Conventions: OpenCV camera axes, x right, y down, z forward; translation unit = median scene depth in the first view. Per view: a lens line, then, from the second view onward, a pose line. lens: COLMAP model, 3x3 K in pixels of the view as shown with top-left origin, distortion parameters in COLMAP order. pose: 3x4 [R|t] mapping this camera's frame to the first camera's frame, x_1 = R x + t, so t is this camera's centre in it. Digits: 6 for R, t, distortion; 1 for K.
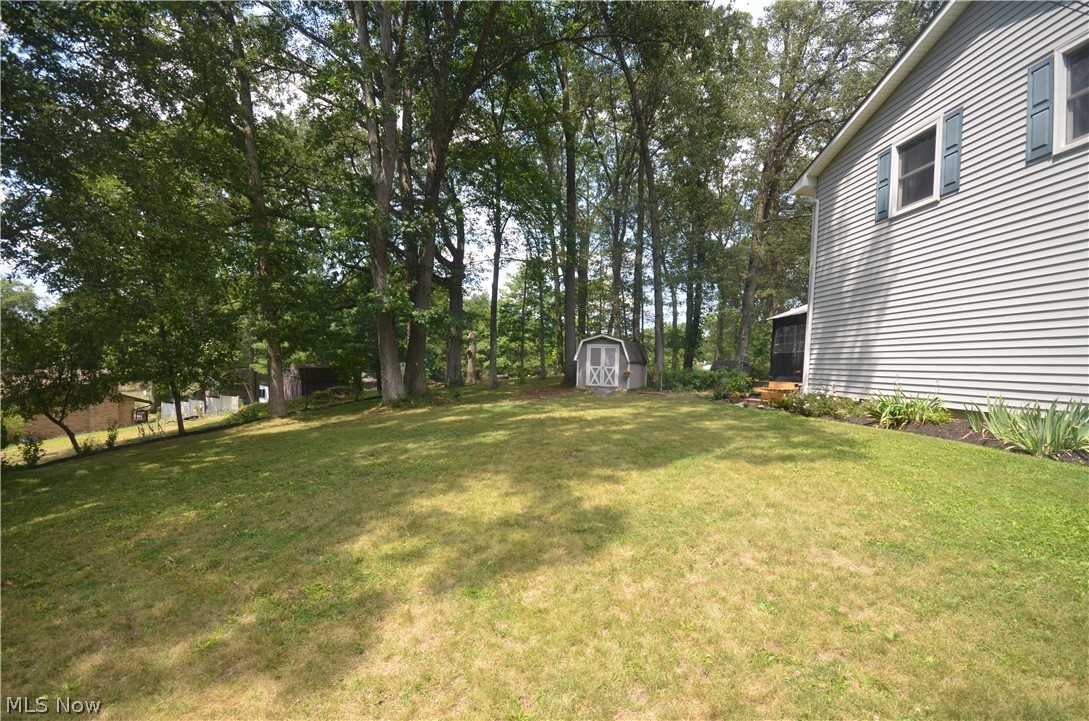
lens RADIAL K [[474.2, 0, 542.4], [0, 474.2, 379.4], [0, 0, 1]] dist [0.014336, -0.015913]
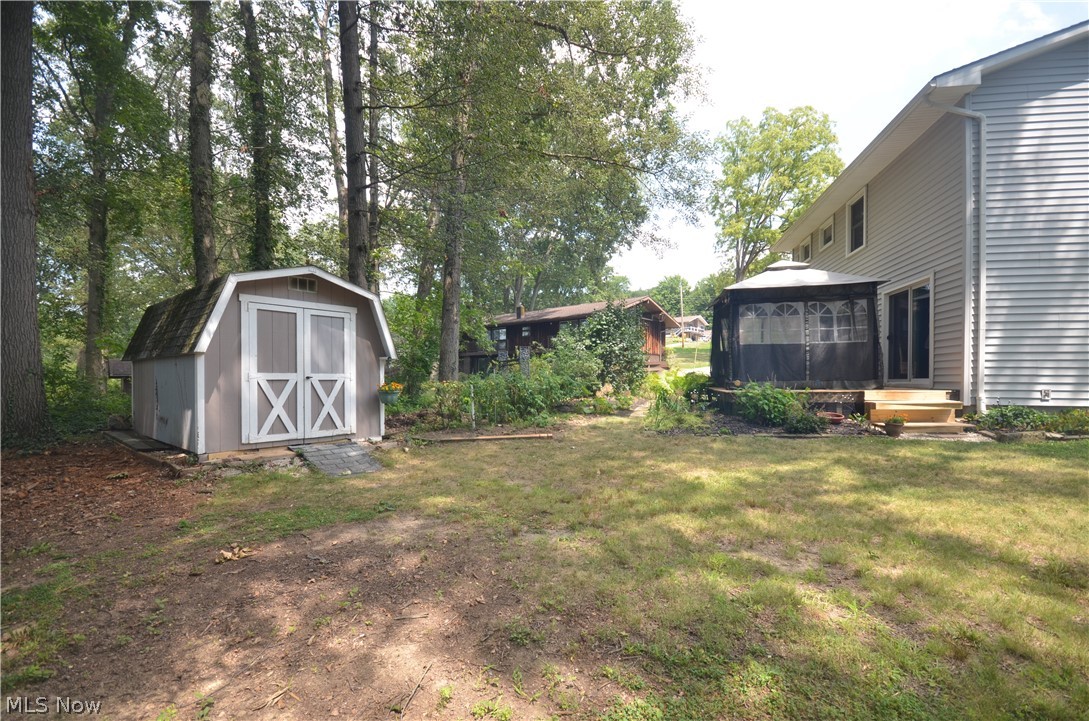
lens RADIAL K [[474.2, 0, 542.4], [0, 474.2, 379.4], [0, 0, 1]] dist [0.014336, -0.015913]
pose [[0.267319, -0.031525, 0.963092, -0.128876], [0.039612, 0.998979, 0.021705, -0.024067], [-0.962793, 0.032347, 0.268295, 0.771761]]
